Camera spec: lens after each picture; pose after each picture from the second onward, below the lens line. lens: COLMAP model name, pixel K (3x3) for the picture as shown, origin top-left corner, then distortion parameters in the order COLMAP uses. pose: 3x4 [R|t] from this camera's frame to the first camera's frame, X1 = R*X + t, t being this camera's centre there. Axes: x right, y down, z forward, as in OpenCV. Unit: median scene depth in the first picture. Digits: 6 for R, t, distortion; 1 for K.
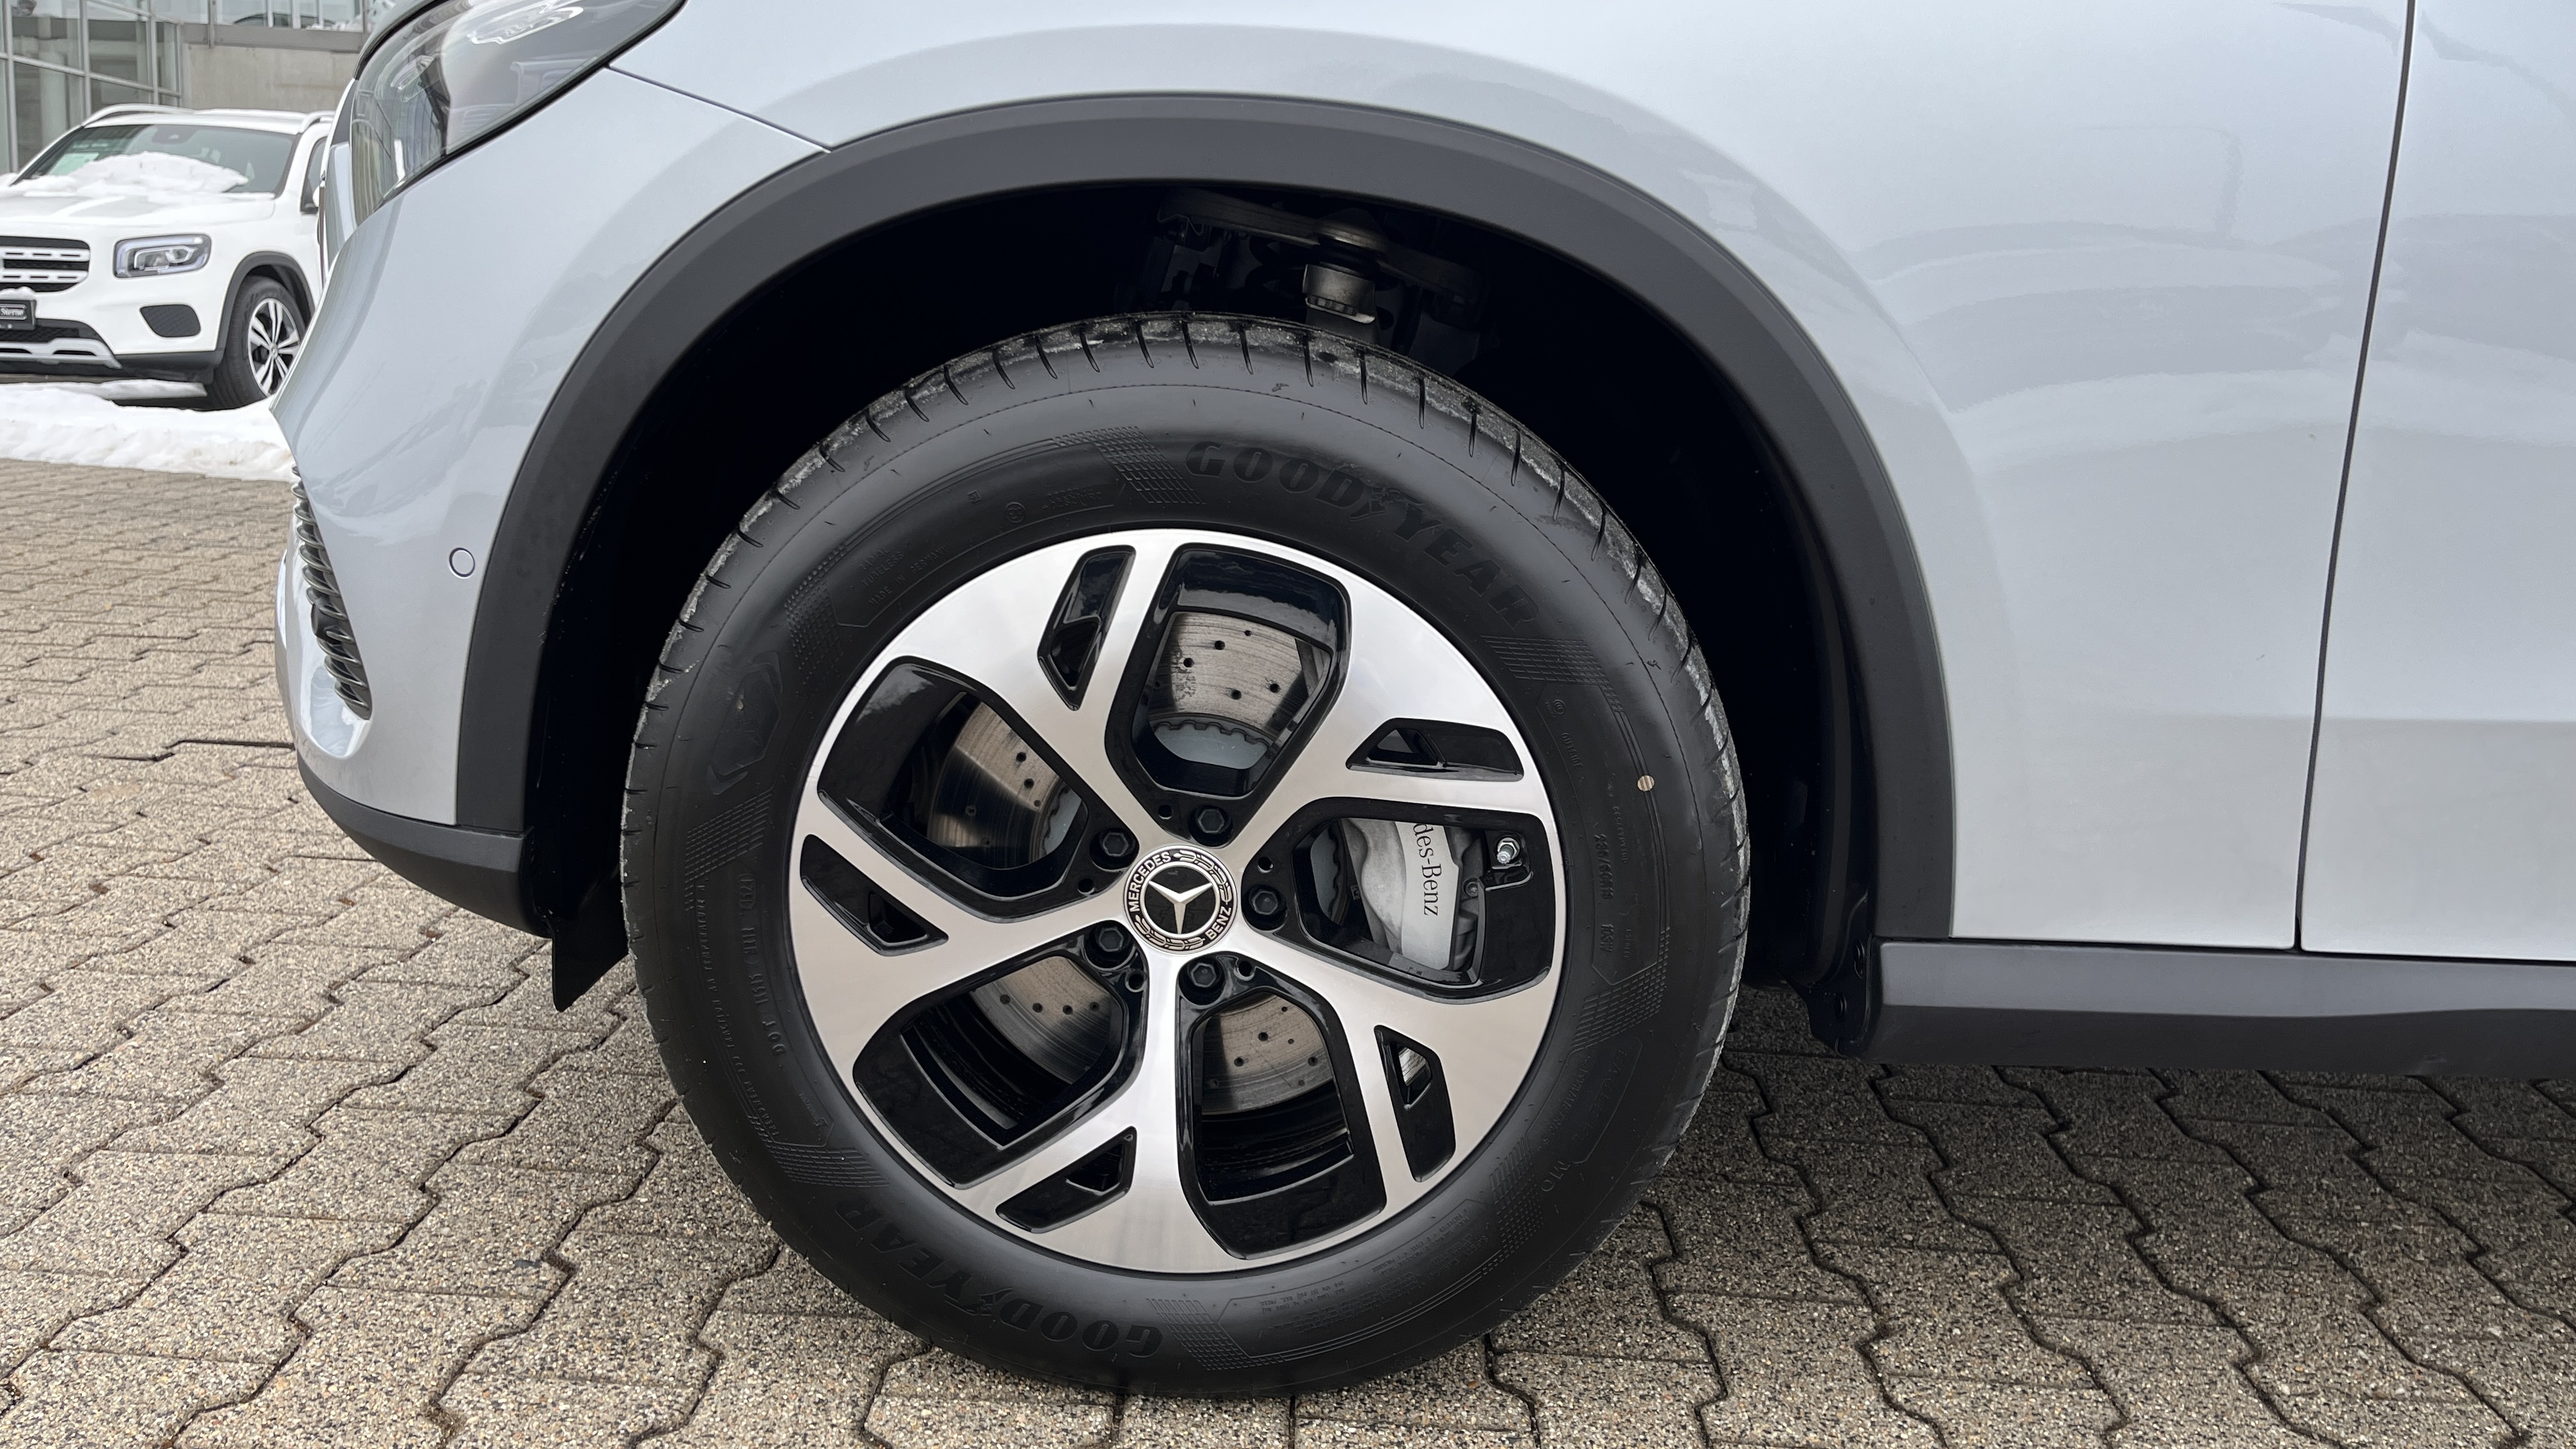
lens RADIAL K [[1960.7, 0, 1254.0], [0, 1960.7, 725.3], [0, 0, 1]] dist [0.076152, -0.101458]
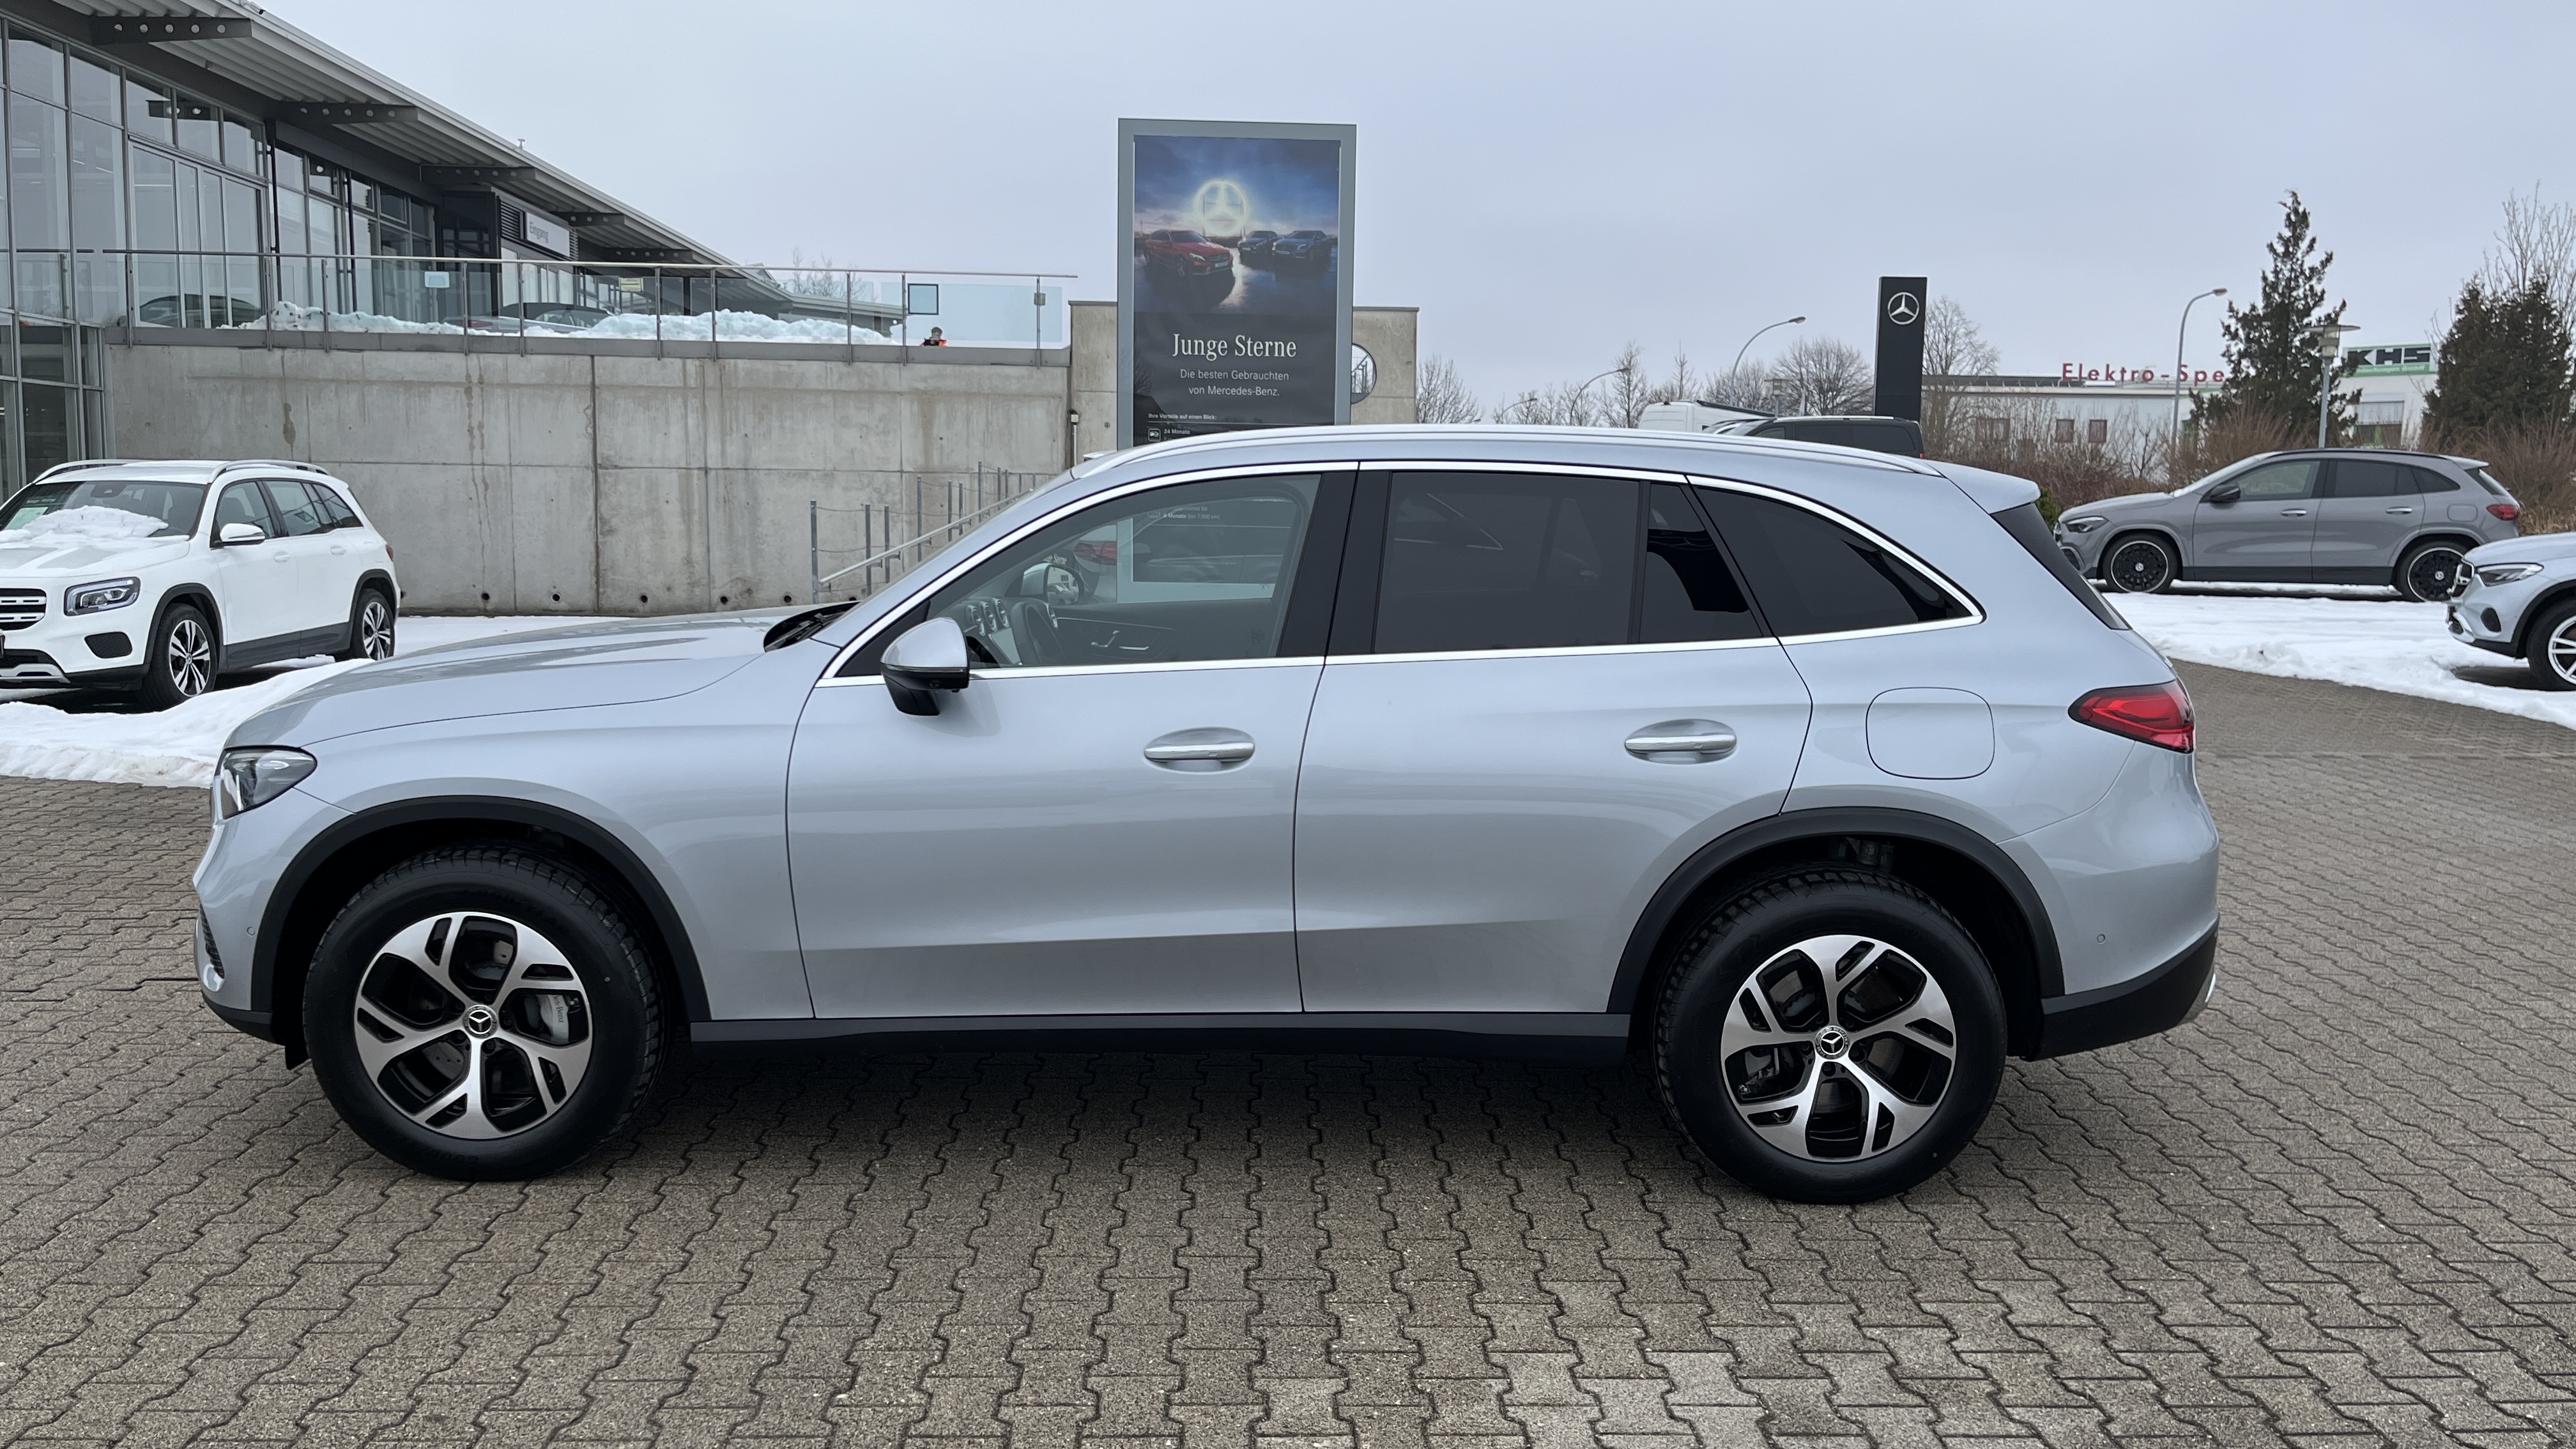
lens RADIAL K [[1960.7, 0, 1287.3], [0, 1960.7, 743.4], [0, 0, 1]] dist [0.076152, -0.101458]
pose [[0.997963, -0.041936, 0.048072, 0.691631], [0.045301, 0.996433, -0.071191, -0.045789], [-0.044915, 0.073223, 0.996304, -1.410516]]
